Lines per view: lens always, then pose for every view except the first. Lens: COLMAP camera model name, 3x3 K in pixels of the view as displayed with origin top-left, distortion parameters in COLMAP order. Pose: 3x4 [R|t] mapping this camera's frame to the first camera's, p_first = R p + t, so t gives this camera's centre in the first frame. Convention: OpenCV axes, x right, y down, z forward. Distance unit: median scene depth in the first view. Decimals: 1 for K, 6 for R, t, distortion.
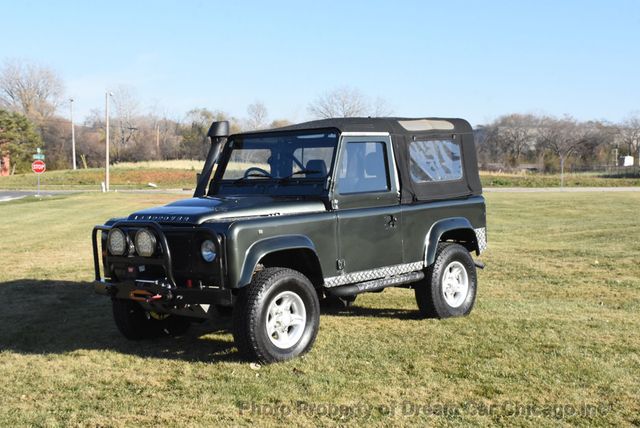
lens RADIAL K [[915.3, 0, 320.0], [0, 915.3, 214.0], [0, 0, 1]] dist [0.179420, 0.099950]
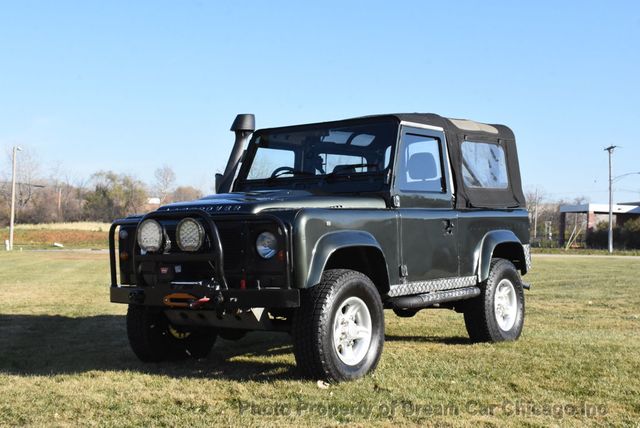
lens RADIAL K [[915.3, 0, 320.0], [0, 915.3, 214.0], [0, 0, 1]] dist [0.179420, 0.099950]
pose [[0.994278, 0.017249, 0.105420, -0.134342], [-0.009255, 0.997076, -0.075858, 0.062145], [-0.106420, 0.074449, 0.991530, 0.139611]]
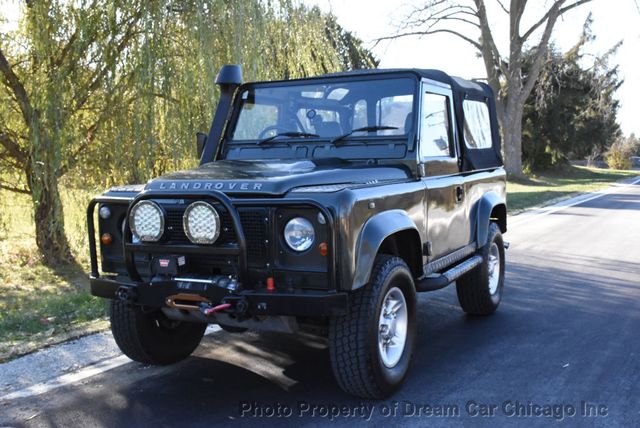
lens RADIAL K [[708.7, 0, 320.0], [0, 708.7, 214.0], [0, 0, 1]] dist [0.017038, 0.012505]
pose [[0.967377, -0.002734, 0.253325, -0.196918], [-0.003140, 0.999736, 0.022781, 0.011461], [-0.253320, -0.022833, 0.967113, 0.415926]]
